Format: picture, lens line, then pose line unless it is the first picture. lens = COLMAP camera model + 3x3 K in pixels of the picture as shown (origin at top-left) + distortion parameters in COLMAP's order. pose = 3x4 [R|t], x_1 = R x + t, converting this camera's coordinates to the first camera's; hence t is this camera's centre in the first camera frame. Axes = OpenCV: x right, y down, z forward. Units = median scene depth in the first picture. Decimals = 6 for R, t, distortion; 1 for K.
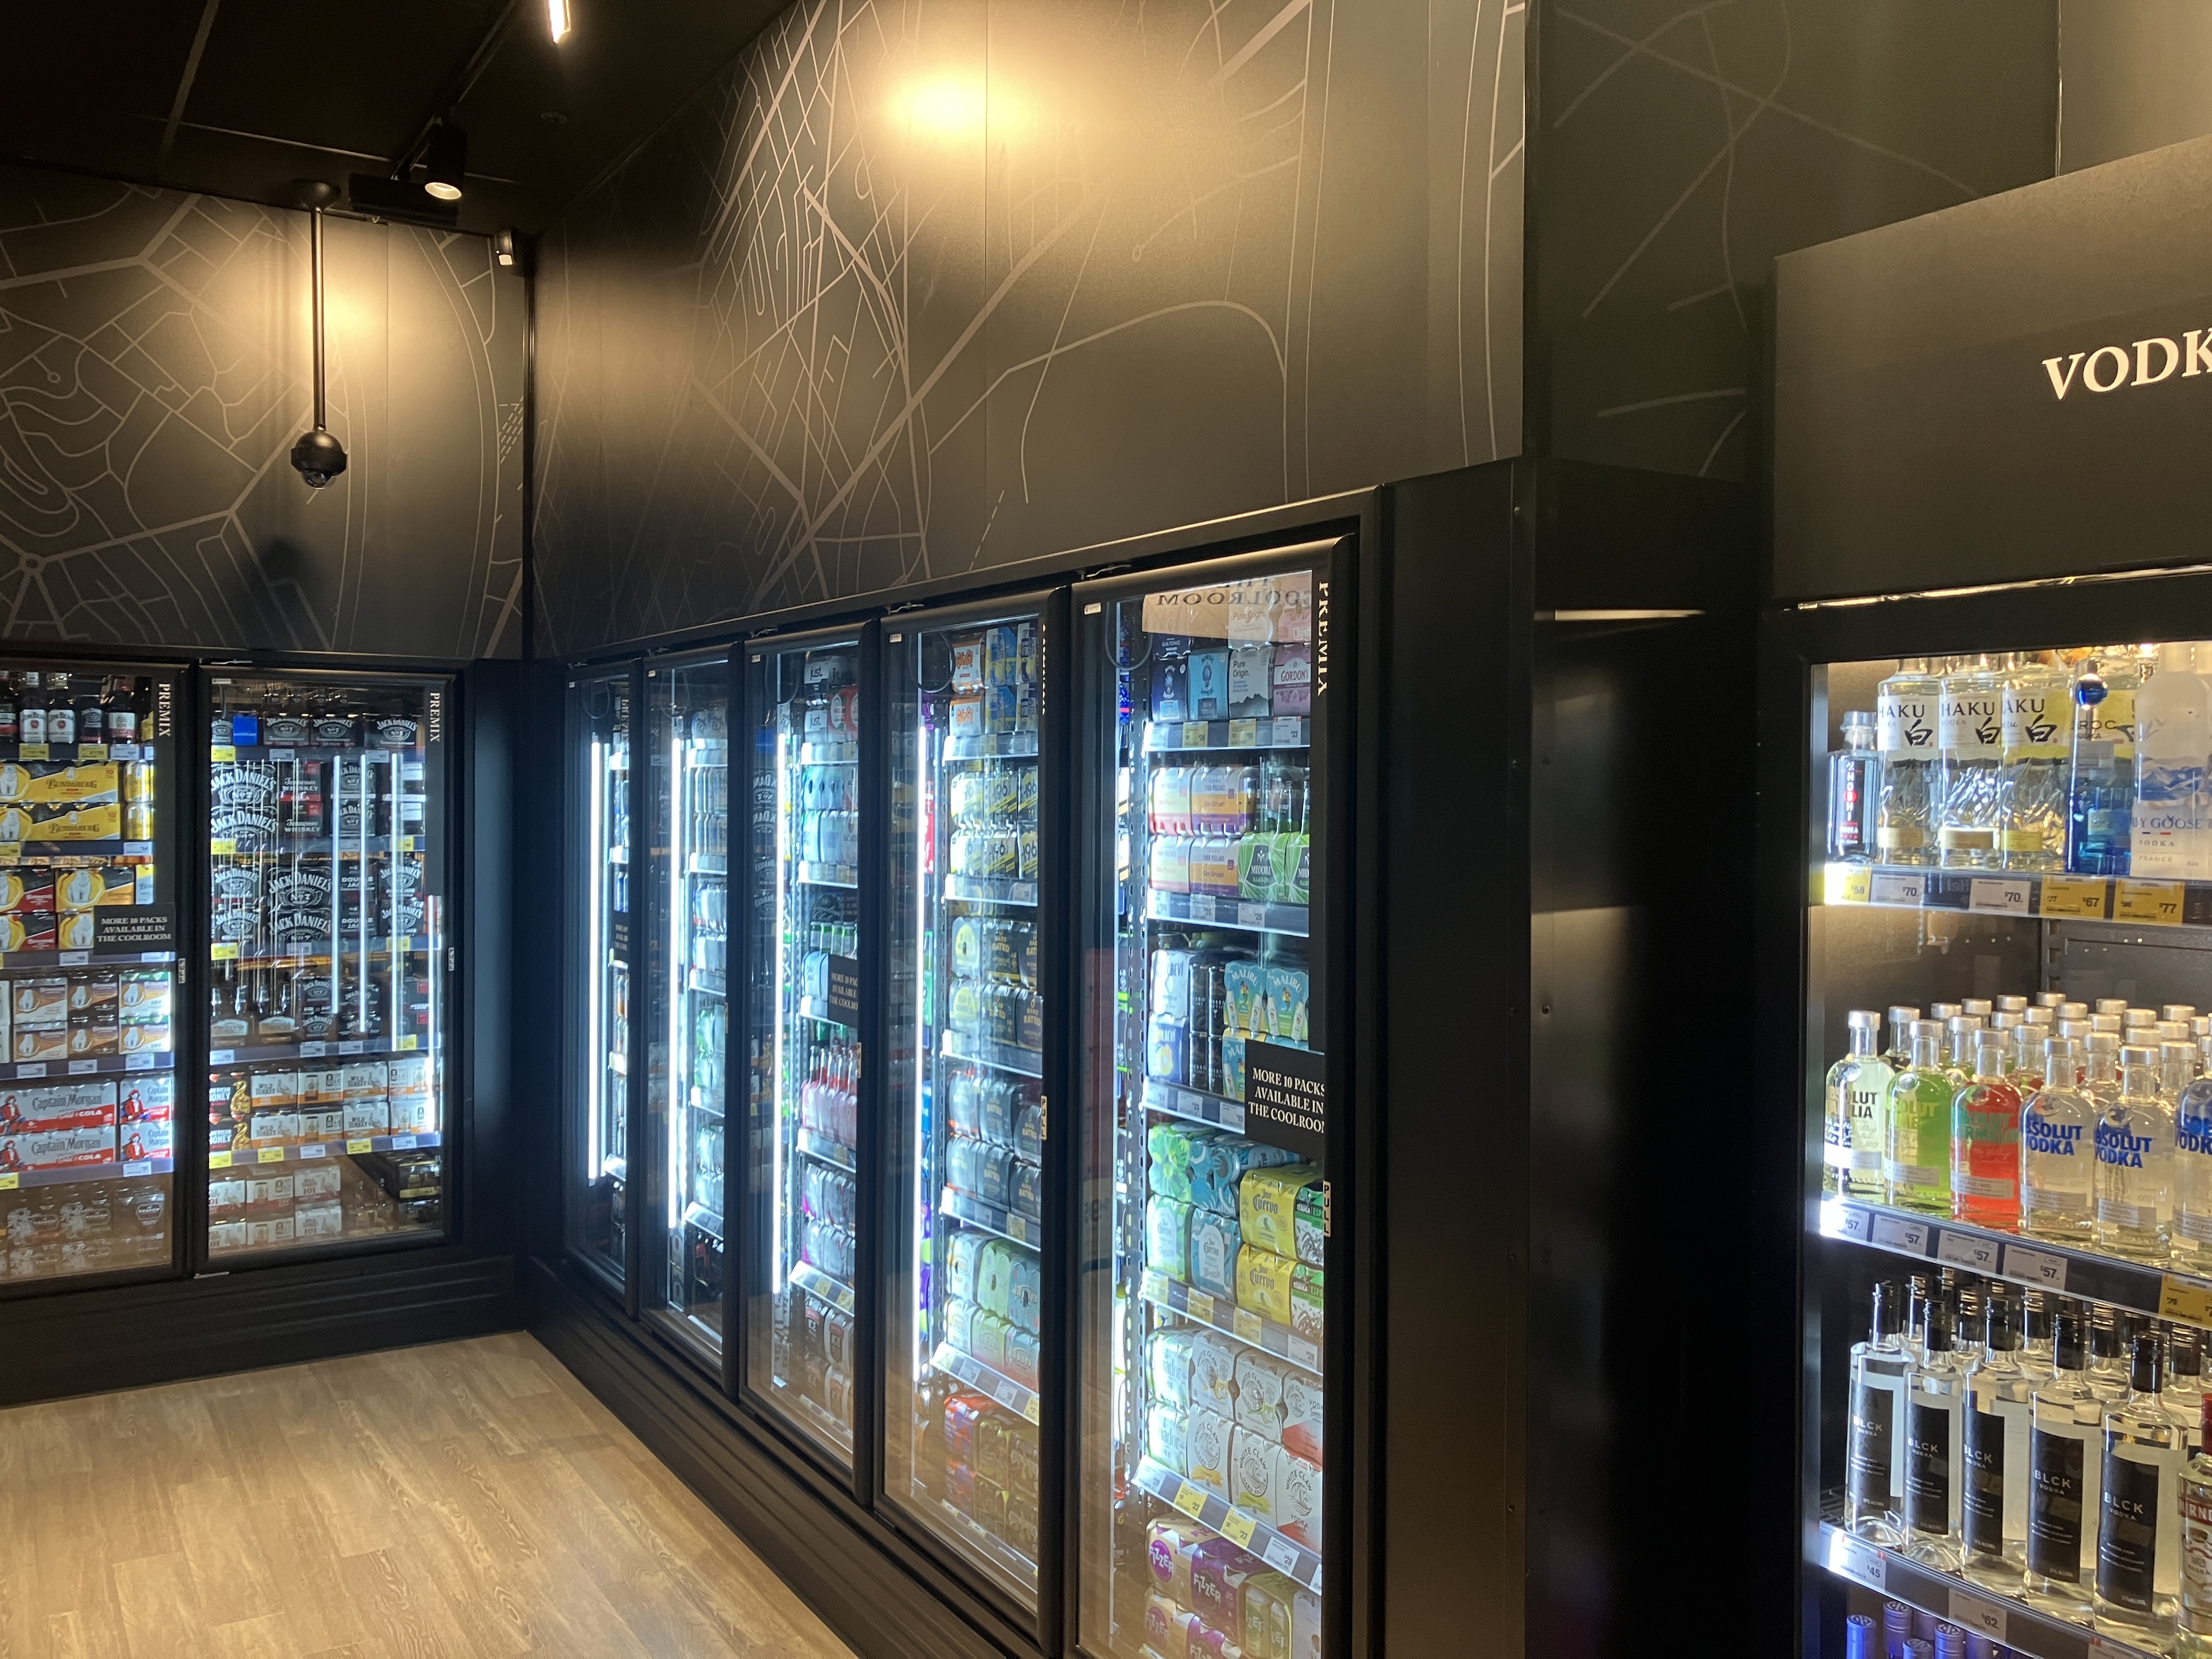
lens RADIAL K [[1827.0, 0, 1120.5], [0, 1827.0, 814.4], [0, 0, 1]] dist [0.046390, -0.074049]
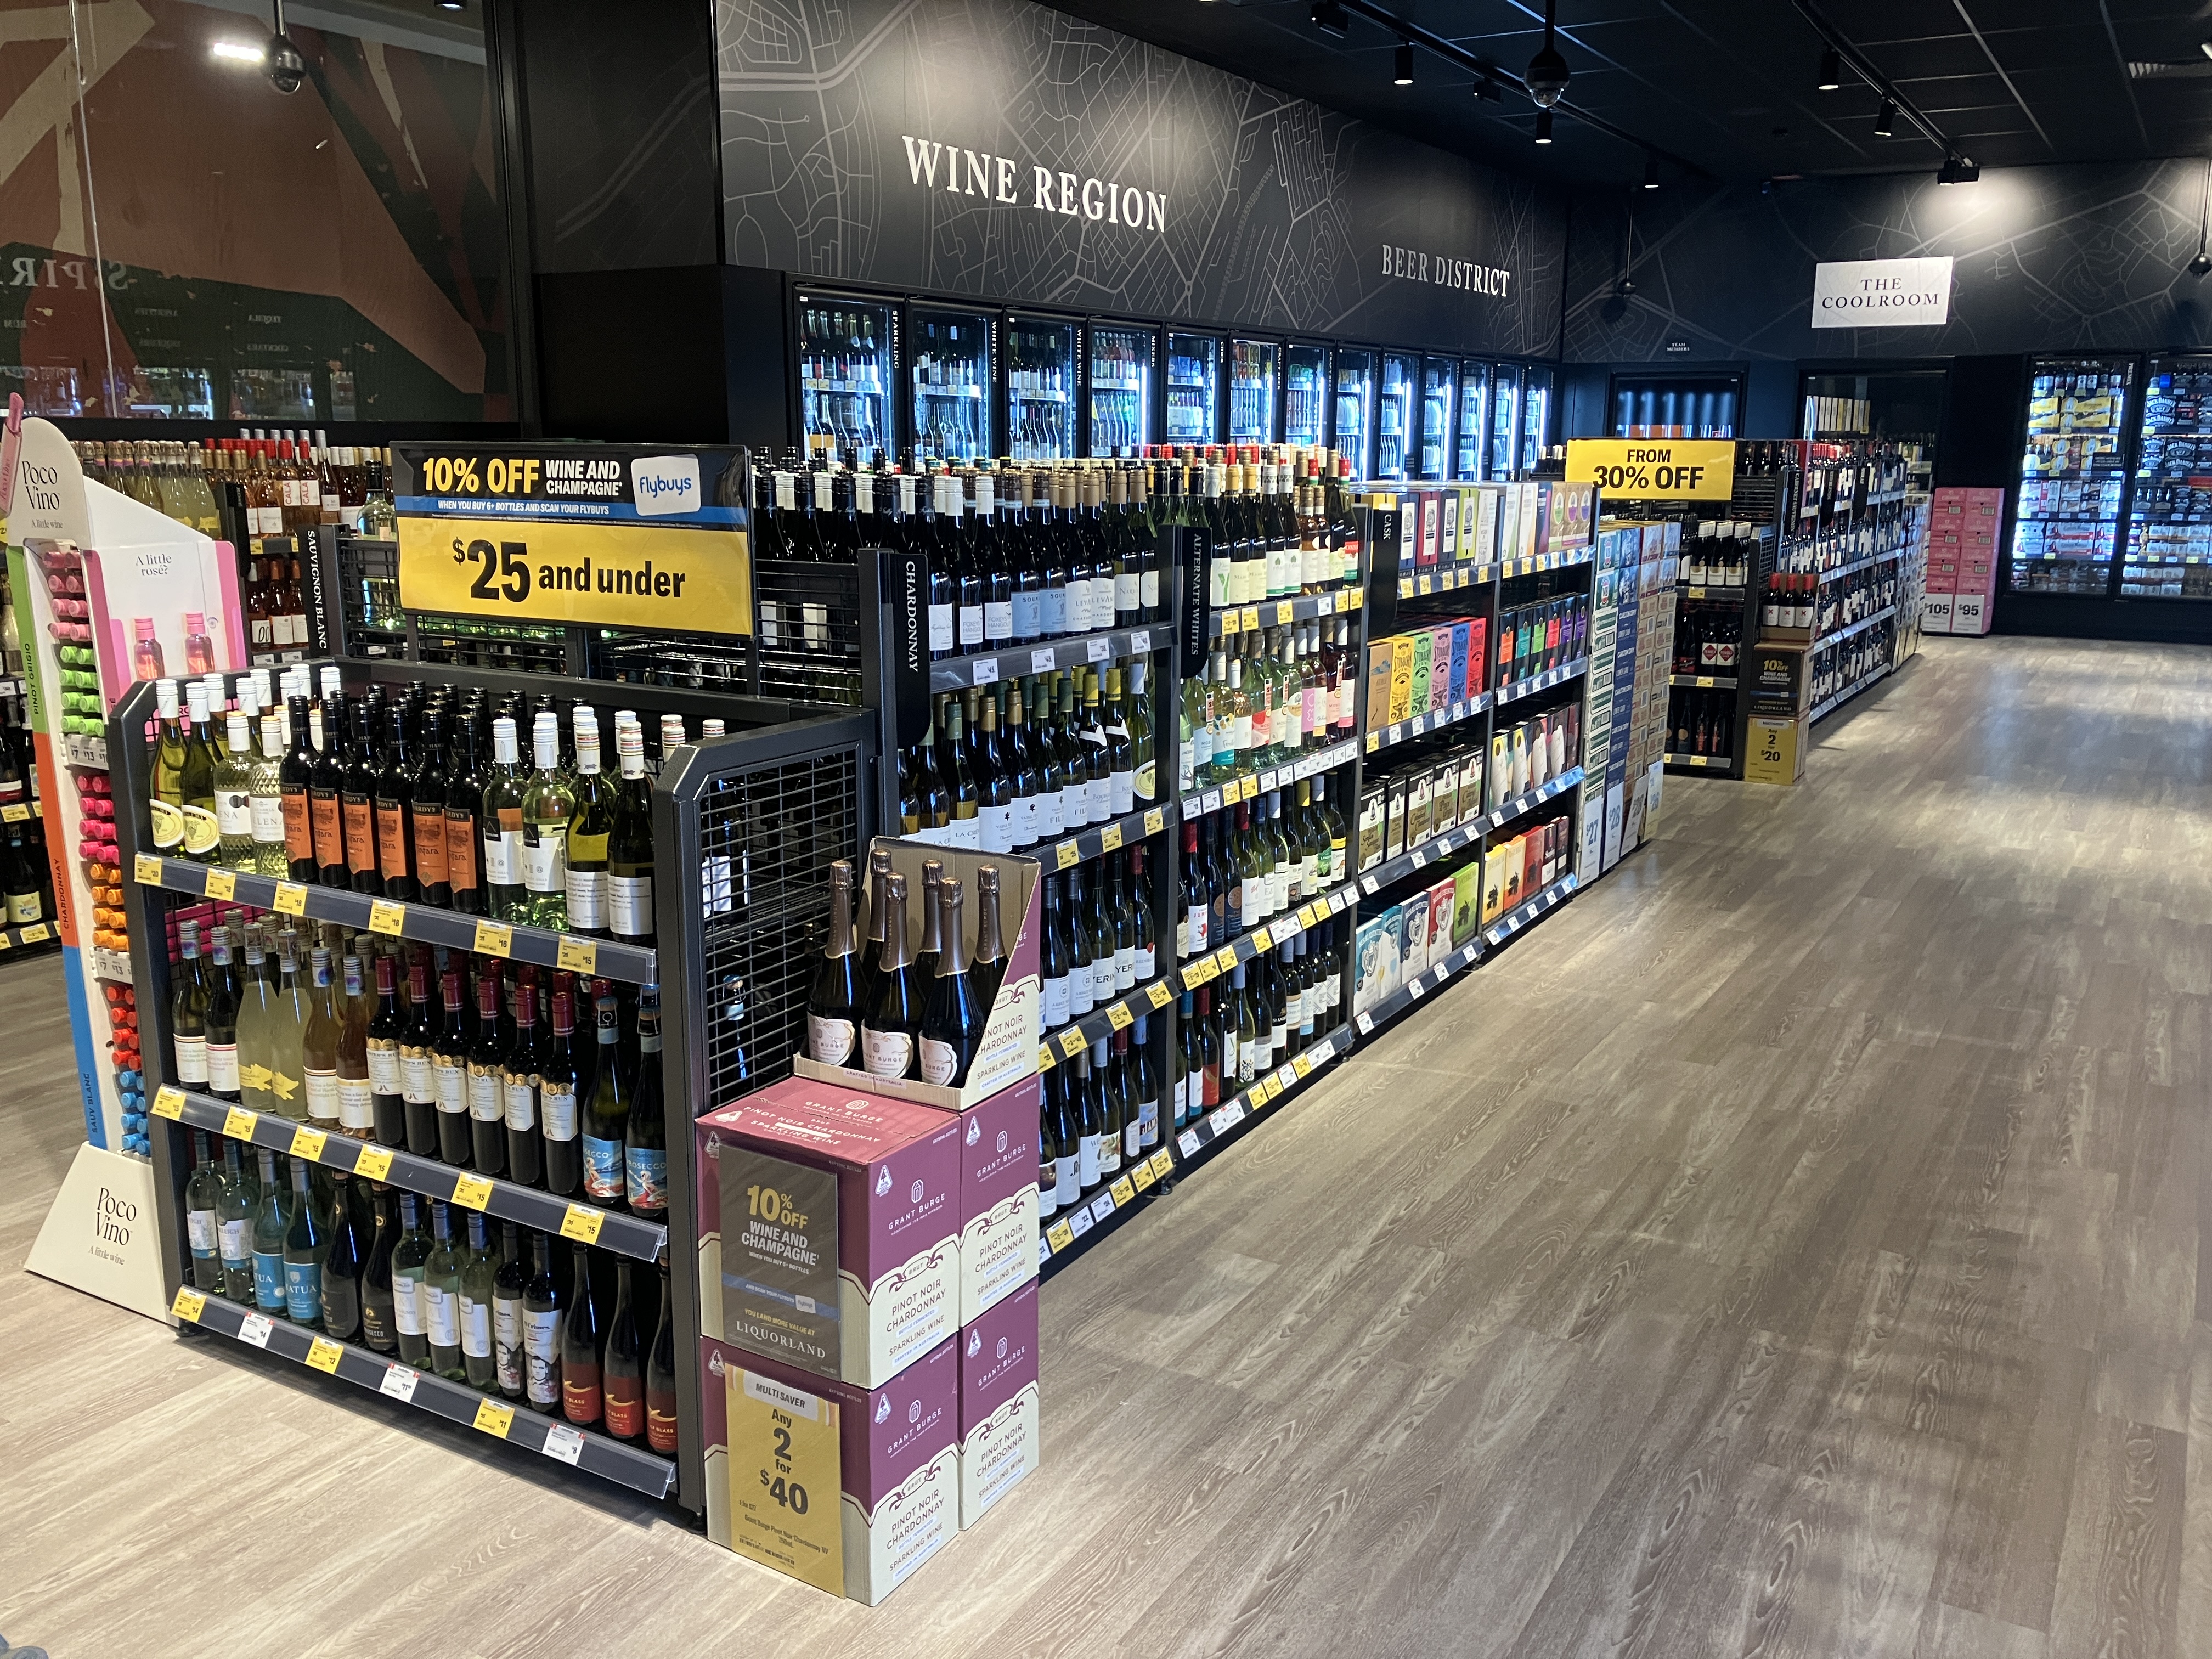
lens RADIAL K [[1811.3, 0, 1106.0], [0, 1811.3, 829.5], [0, 0, 1]] dist [0.029524, -0.034528]
pose [[0.448092, 0.186862, -0.874240, 1.152893], [-0.014229, 0.979278, 0.202020, 0.069822], [0.893874, -0.078084, 0.441465, -1.410892]]
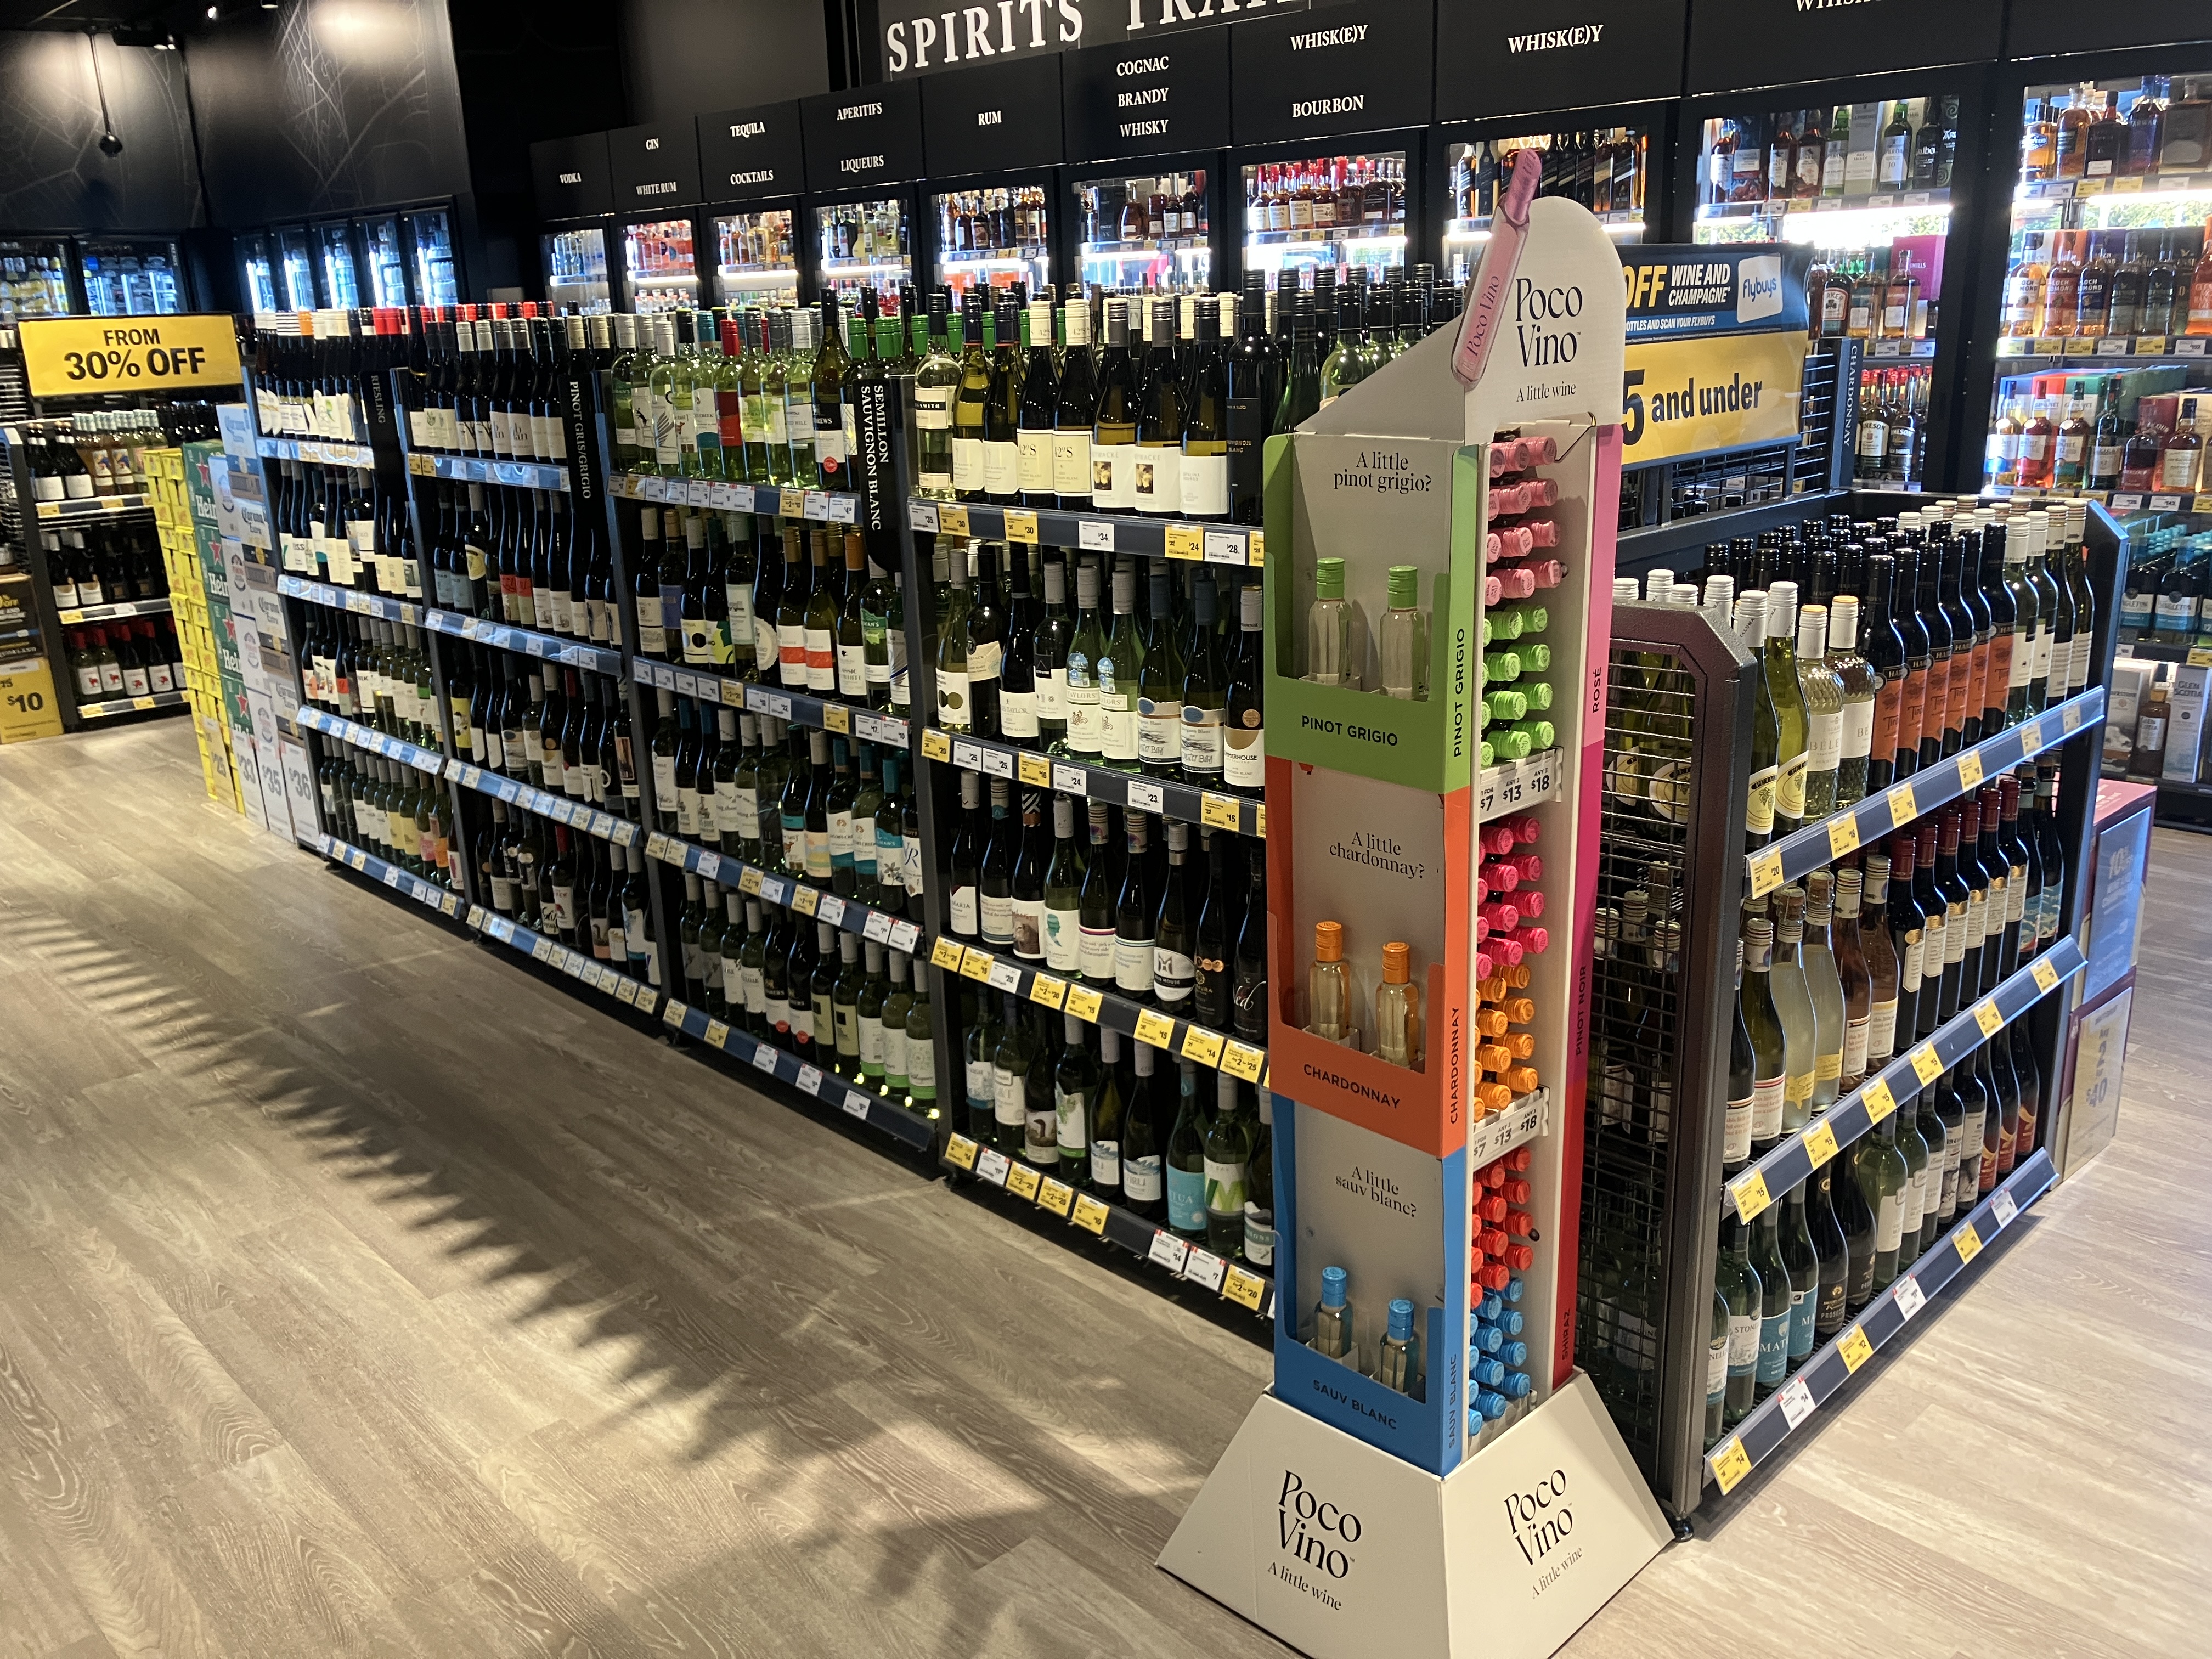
lens RADIAL K [[1811.3, 0, 1106.0], [0, 1811.3, 829.5], [0, 0, 1]] dist [0.029524, -0.034528]
pose [[0.981048, -0.091332, 0.170890, 0.358214], [0.042497, 0.961889, 0.270116, 0.080636], [-0.189047, -0.257735, 0.947541, -1.752320]]
